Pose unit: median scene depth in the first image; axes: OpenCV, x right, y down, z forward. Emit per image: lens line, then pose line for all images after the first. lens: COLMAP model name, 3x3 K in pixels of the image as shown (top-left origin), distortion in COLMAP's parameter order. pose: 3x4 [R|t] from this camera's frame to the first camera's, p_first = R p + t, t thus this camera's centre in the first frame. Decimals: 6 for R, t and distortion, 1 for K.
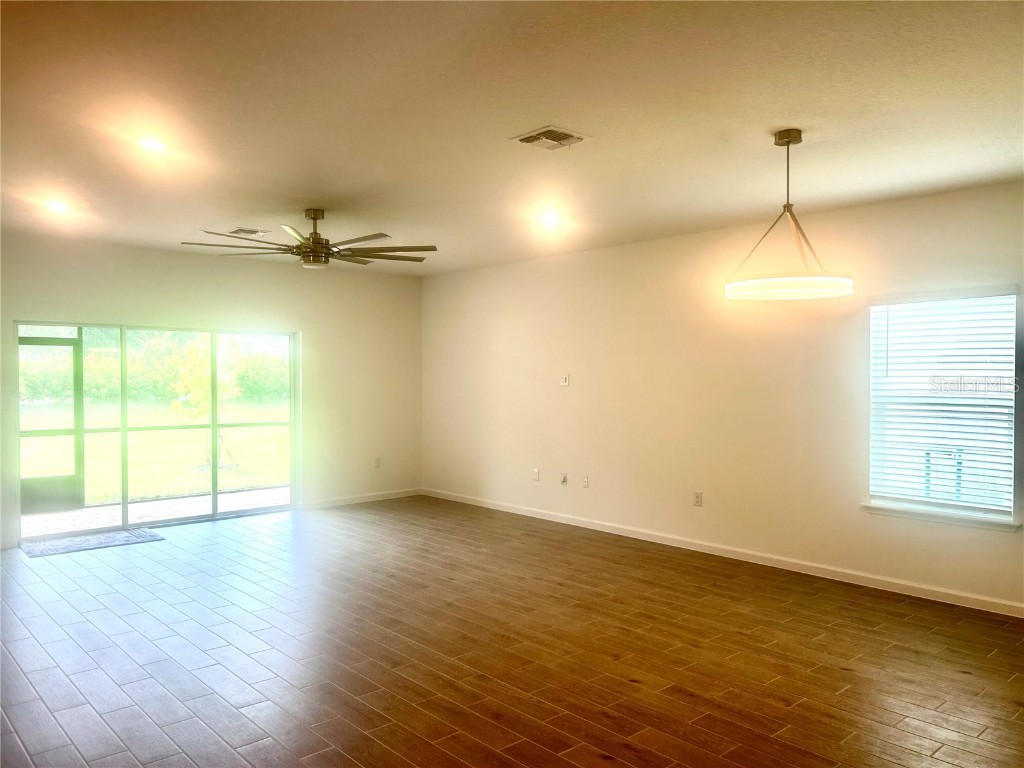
lens RADIAL K [[768.9, 0, 507.0], [0, 768.9, 385.4], [0, 0, 1]] dist [0.035180, -0.031880]
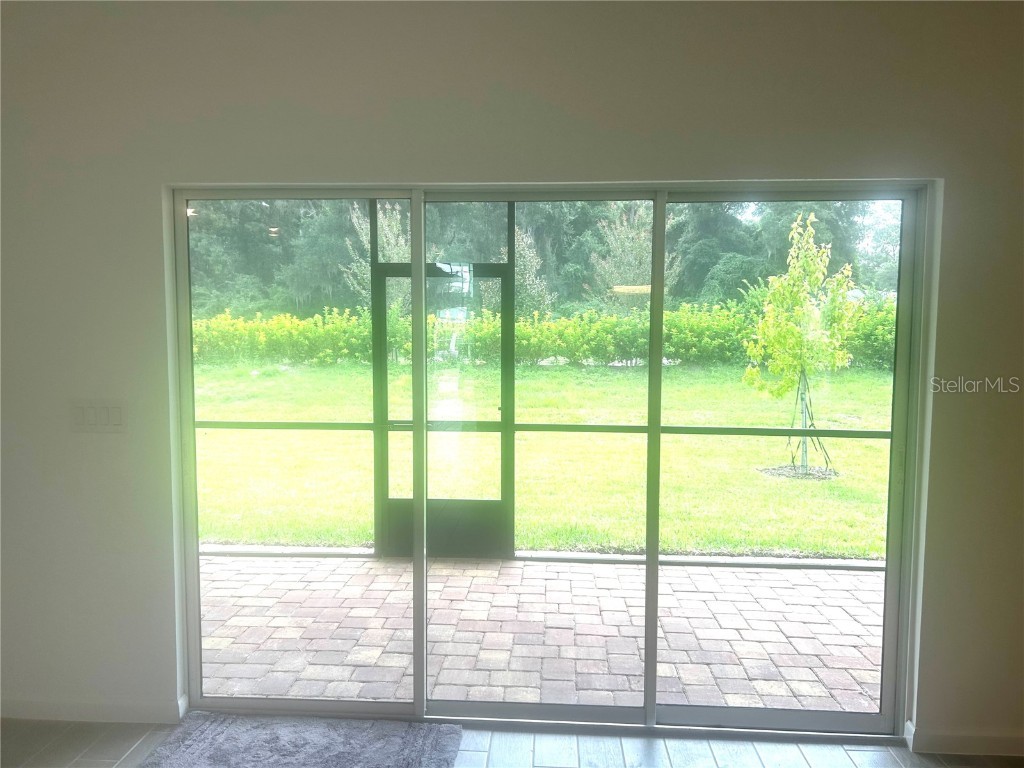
lens RADIAL K [[768.9, 0, 502.4], [0, 768.9, 391.2], [0, 0, 1]] dist [0.035180, -0.031880]
pose [[0.699382, 0.055935, -0.712556, -0.148118], [-0.013539, 0.997791, 0.065037, -0.003723], [0.714620, -0.035838, 0.698594, 0.588865]]
